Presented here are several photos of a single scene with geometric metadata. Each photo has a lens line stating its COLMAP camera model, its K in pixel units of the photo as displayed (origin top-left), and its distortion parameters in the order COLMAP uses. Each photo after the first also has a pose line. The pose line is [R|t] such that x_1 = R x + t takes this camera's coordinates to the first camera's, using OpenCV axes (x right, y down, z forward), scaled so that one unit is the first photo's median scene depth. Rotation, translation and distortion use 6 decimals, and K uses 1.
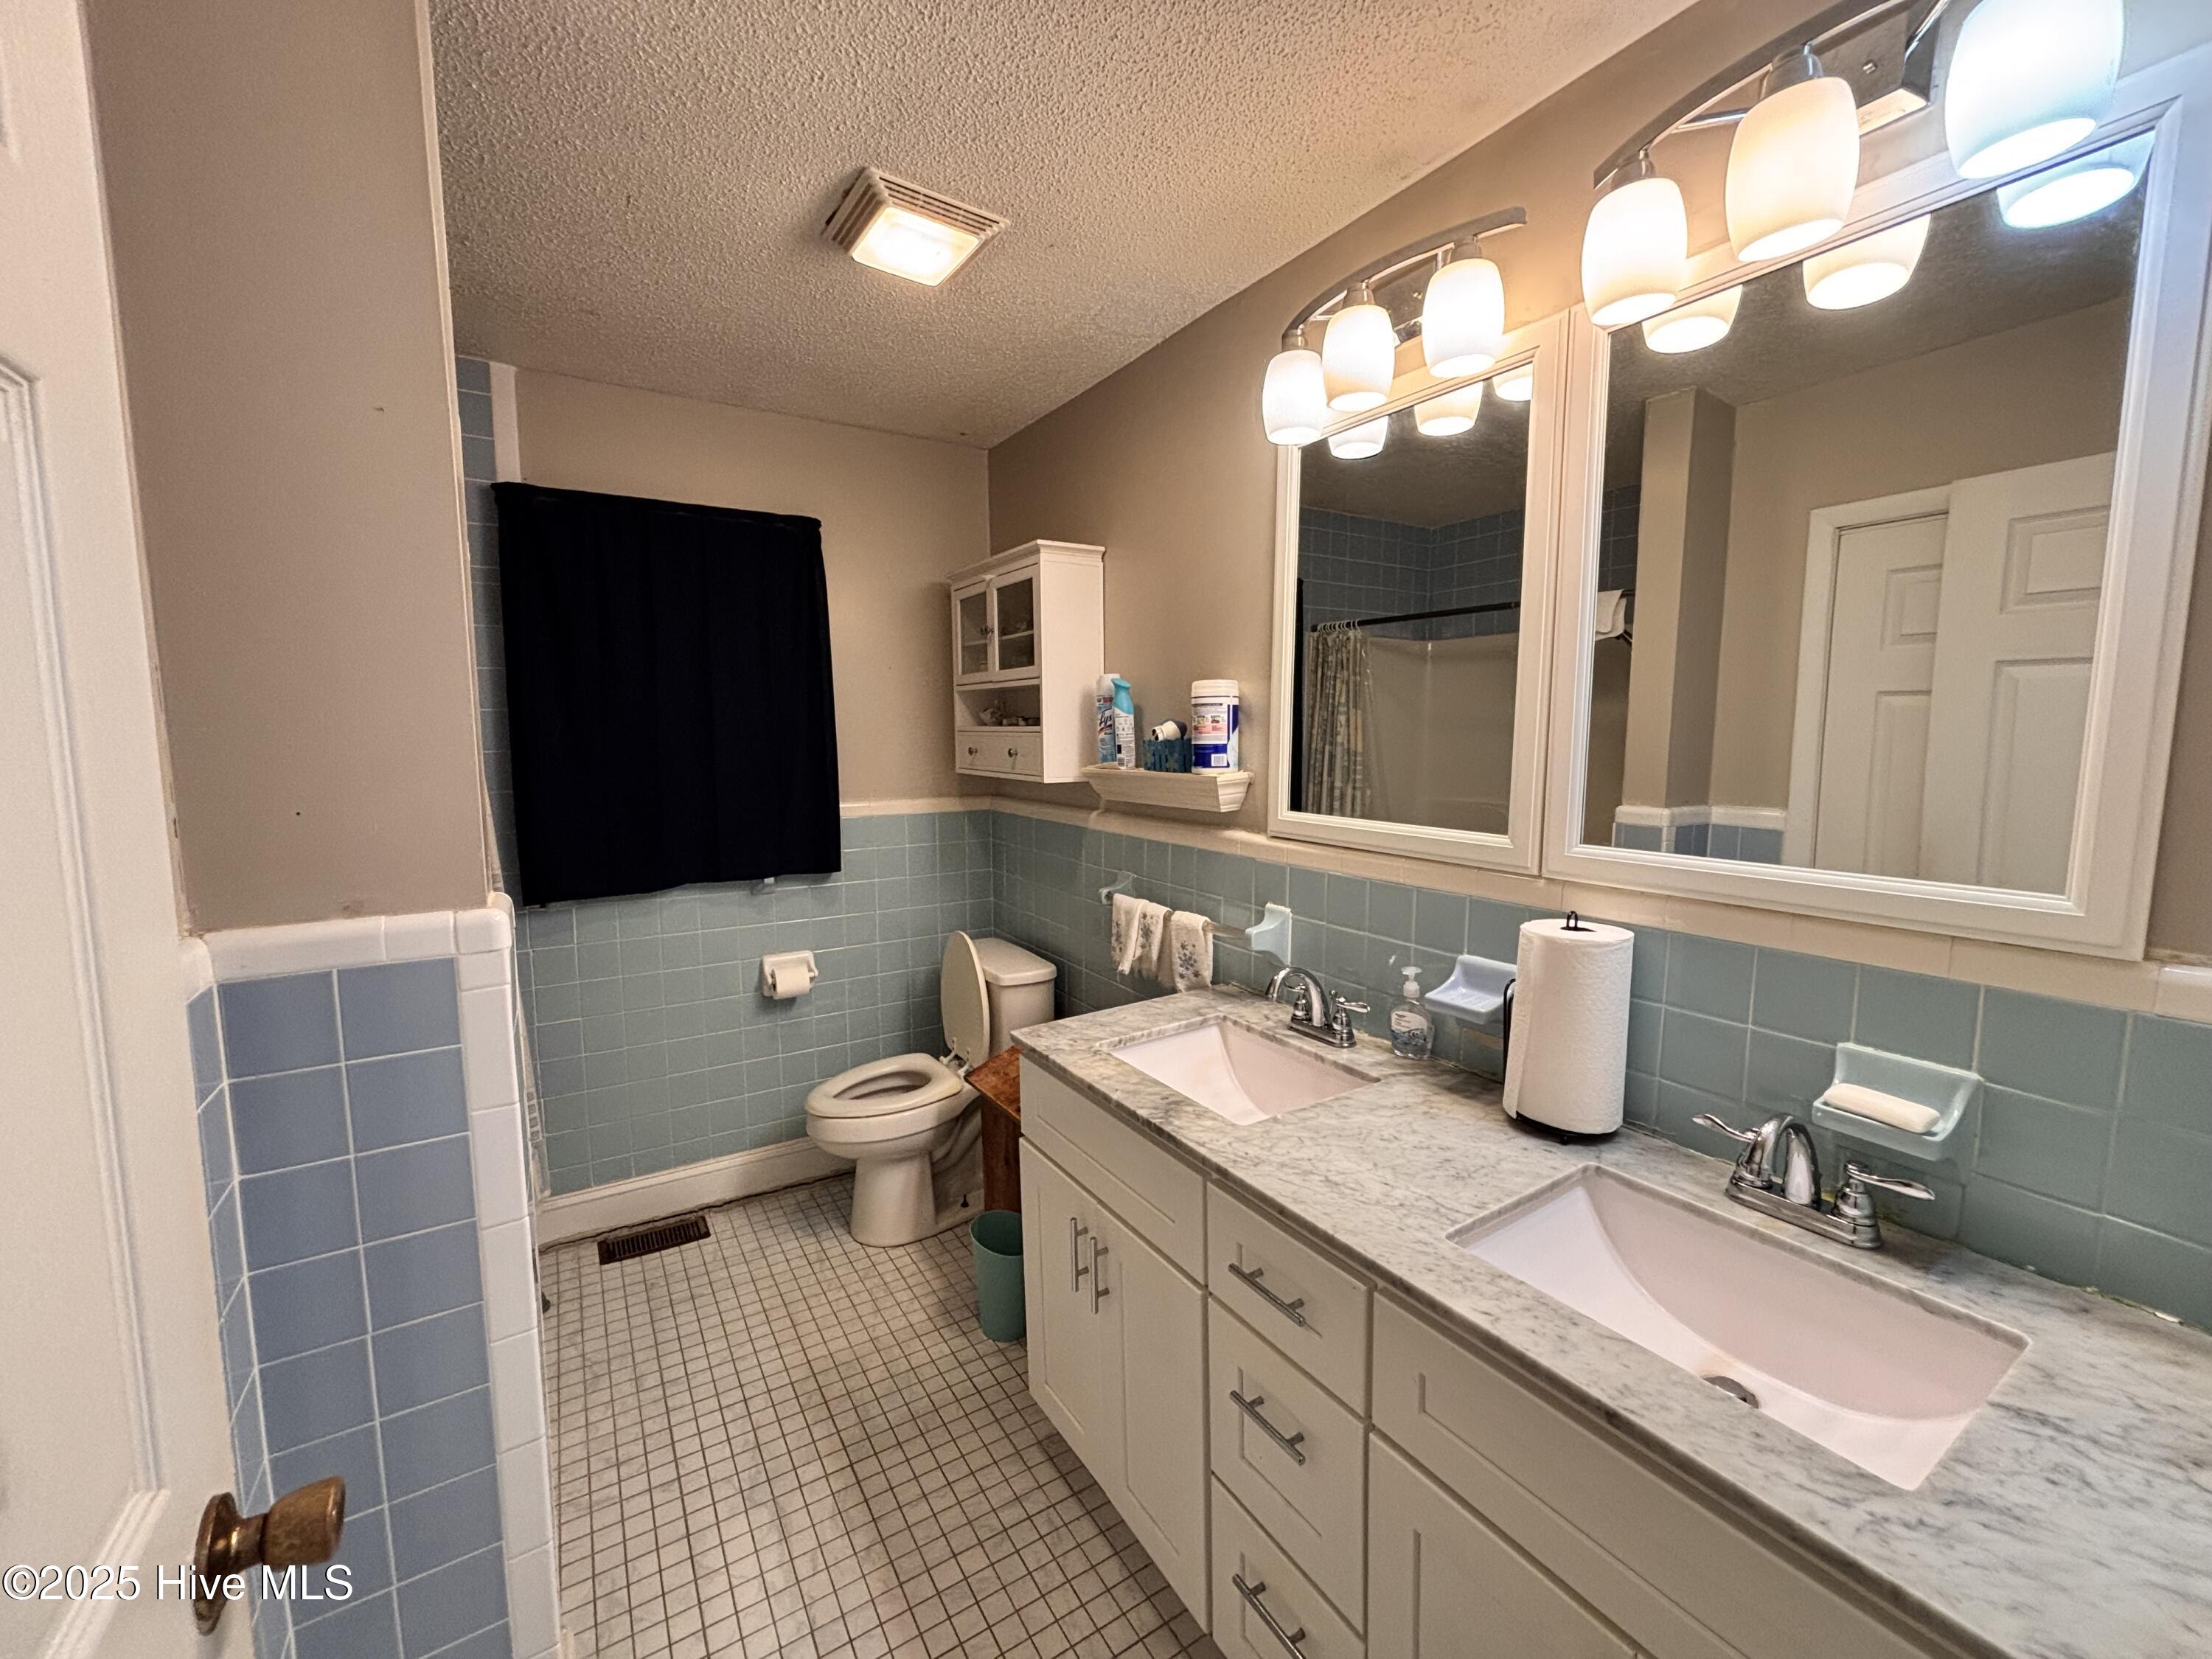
lens RADIAL K [[888.3, 0, 1109.1], [0, 888.3, 824.4], [0, 0, 1]] dist [-0.001240, -0.000525]
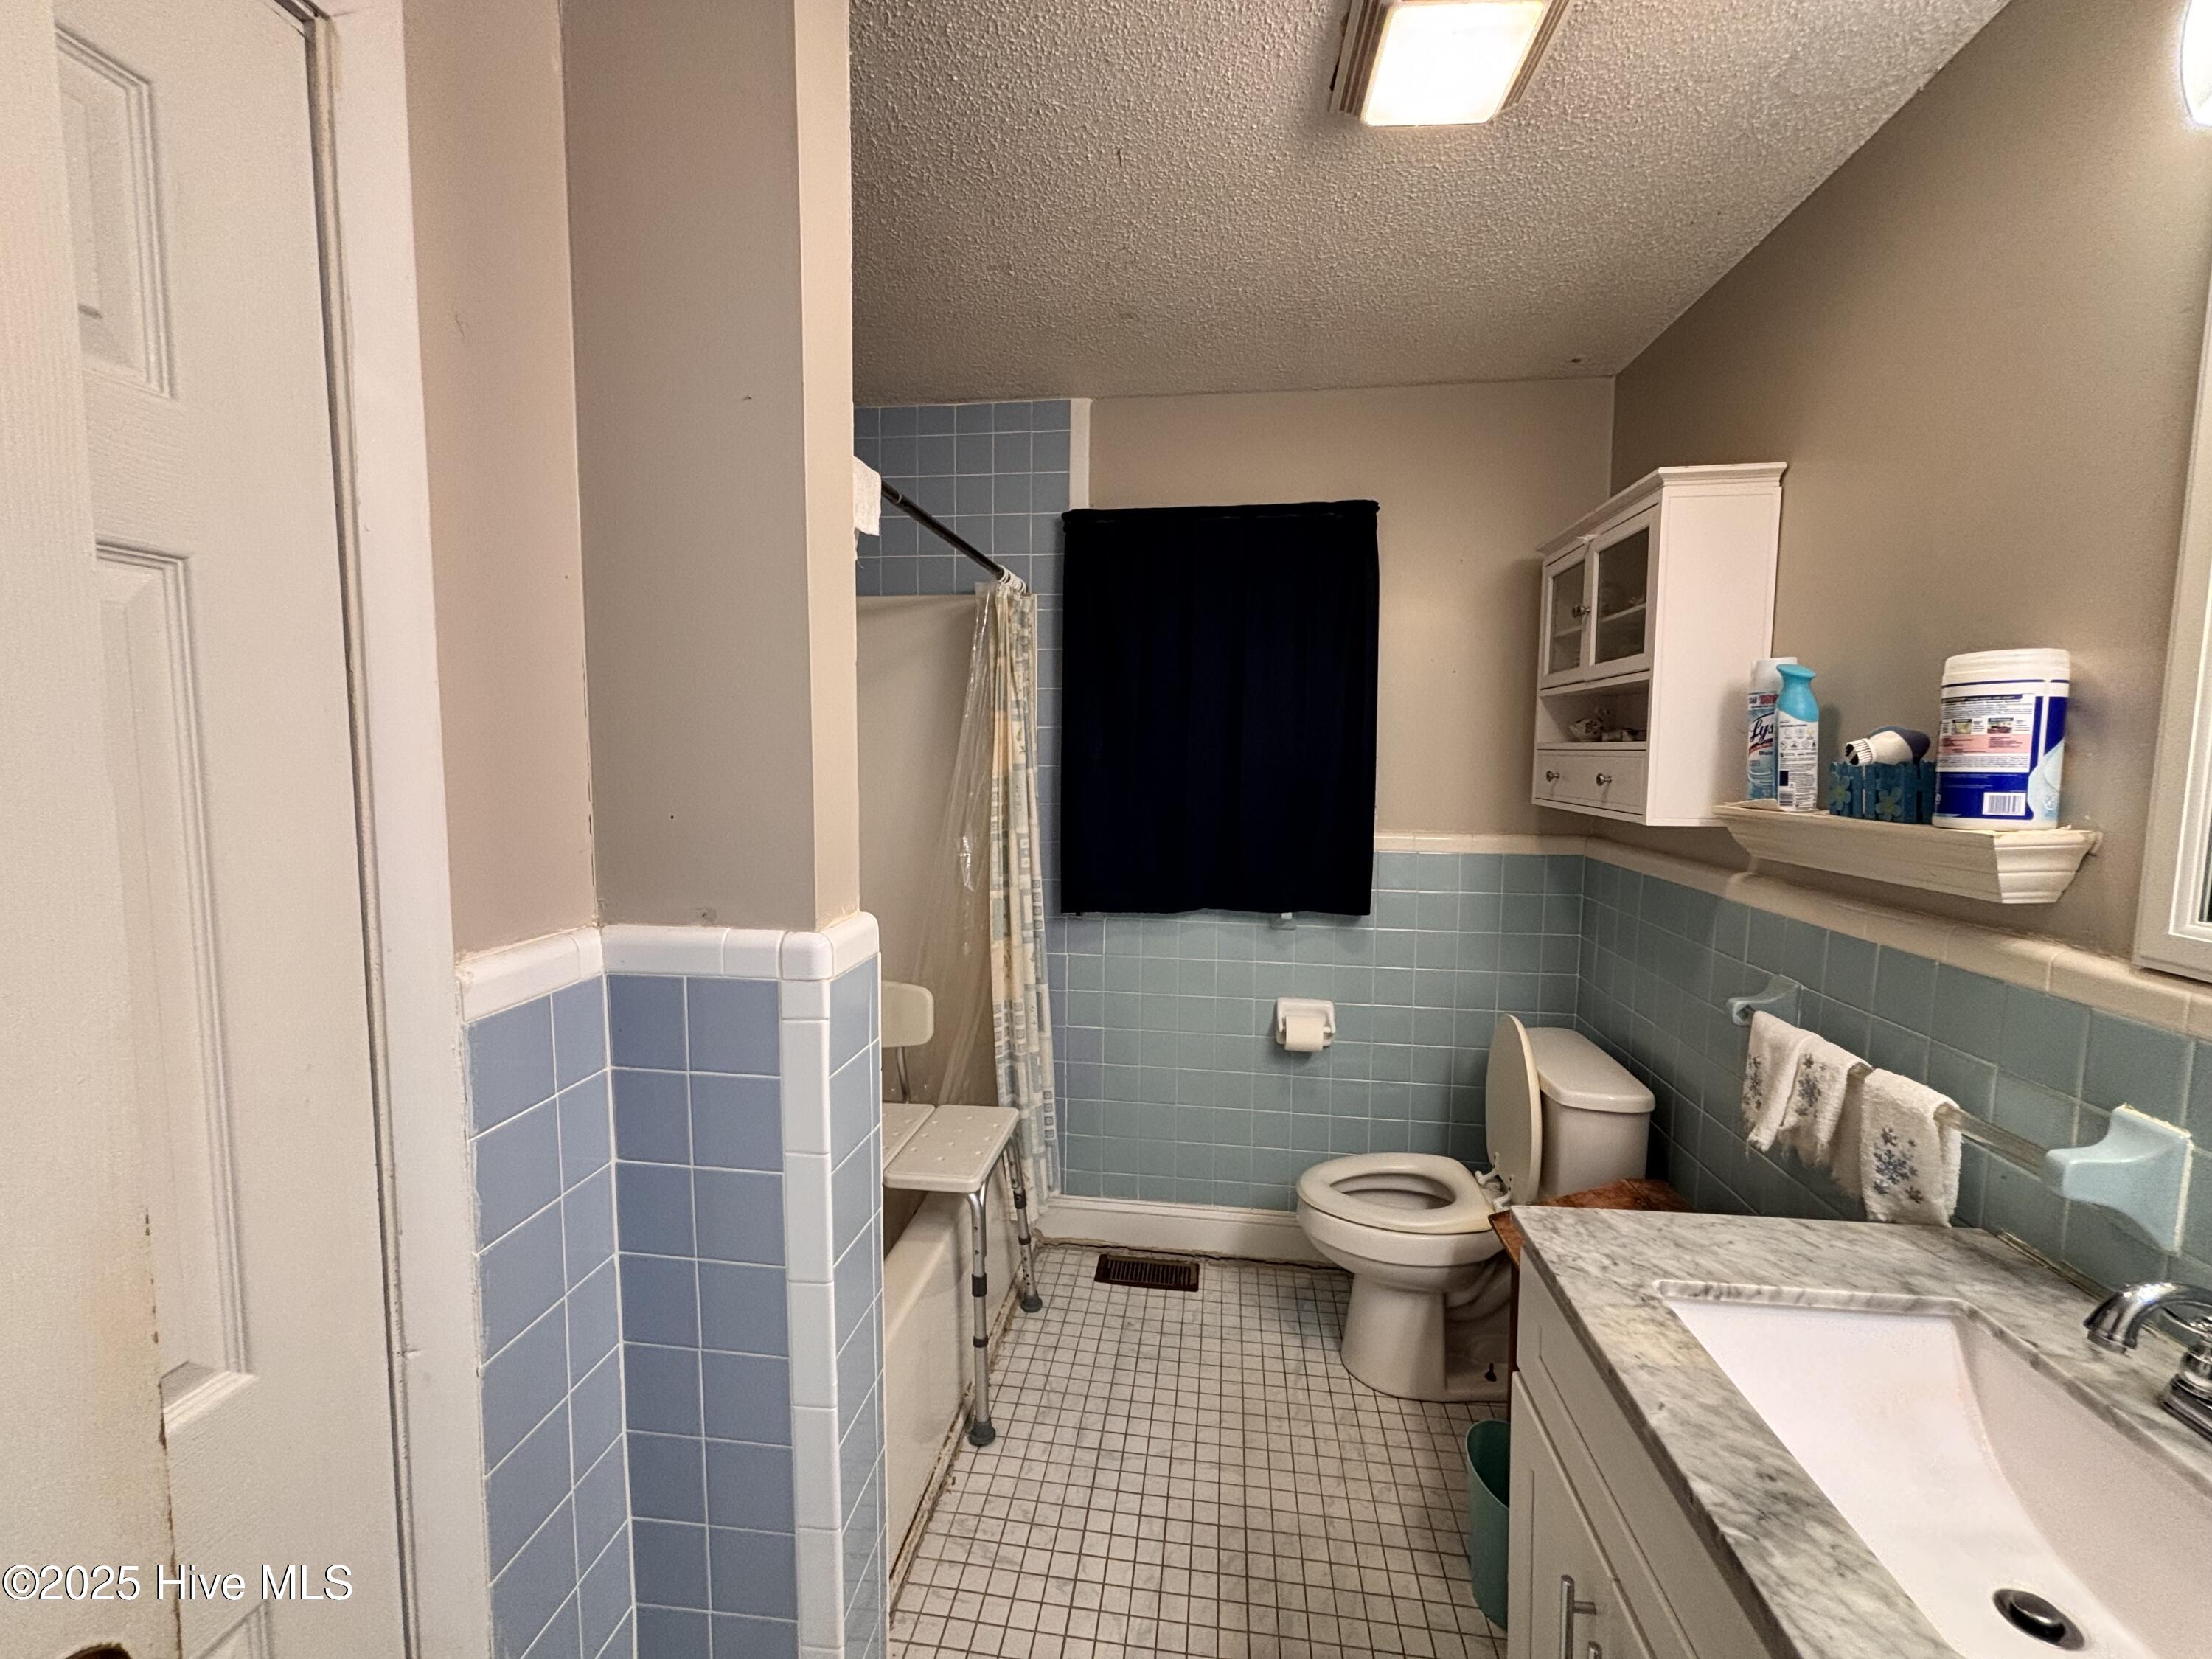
lens RADIAL K [[888.3, 0, 1104.7], [0, 888.3, 826.5], [0, 0, 1]] dist [-0.001240, -0.000525]
pose [[0.764954, 0.061368, -0.641154, 0.047418], [-0.076098, 0.997090, 0.004645, -0.018720], [0.639573, 0.045237, 0.767398, 0.229658]]
